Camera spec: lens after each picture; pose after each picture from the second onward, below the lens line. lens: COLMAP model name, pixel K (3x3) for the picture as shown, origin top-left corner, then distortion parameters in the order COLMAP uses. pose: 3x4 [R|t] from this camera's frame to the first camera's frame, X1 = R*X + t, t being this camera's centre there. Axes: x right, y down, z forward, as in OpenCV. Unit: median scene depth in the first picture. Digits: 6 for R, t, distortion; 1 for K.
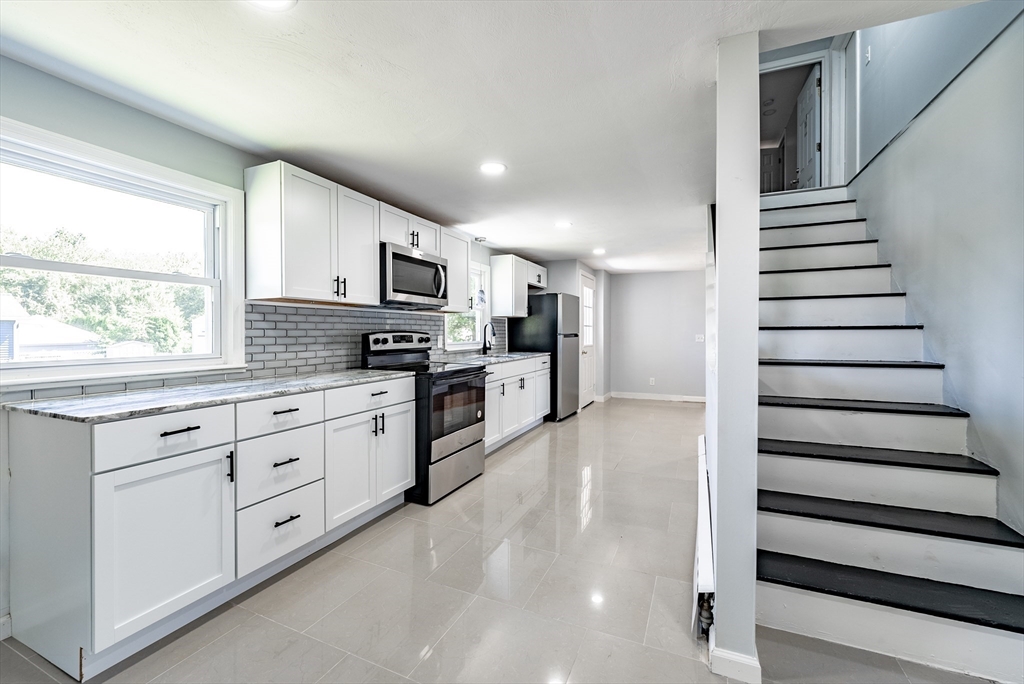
lens RADIAL K [[410.8, 0, 513.0], [0, 410.8, 336.2], [0, 0, 1]] dist [0.000889, 0.000062]
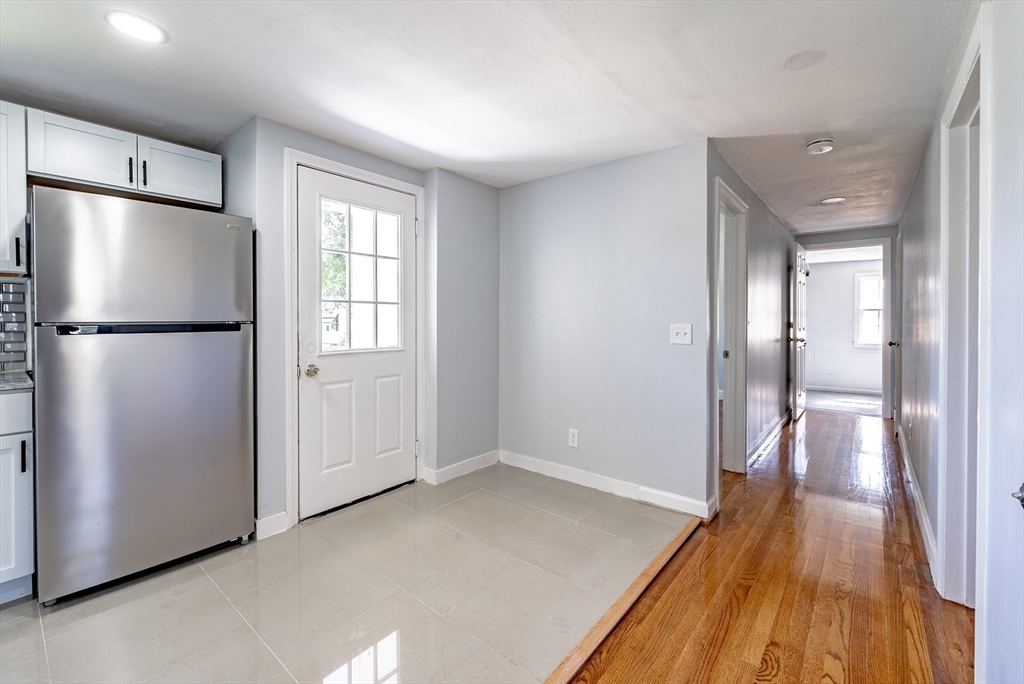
lens RADIAL K [[428.9, 0, 512.0], [0, 428.9, 320.1], [0, 0, 1]] dist [-0.000733, -0.000227]
pose [[0.961965, 0.001926, -0.273166, 0.843686], [-0.003052, 0.999989, -0.003696, -0.011796], [0.273156, 0.004389, 0.961960, 1.218968]]
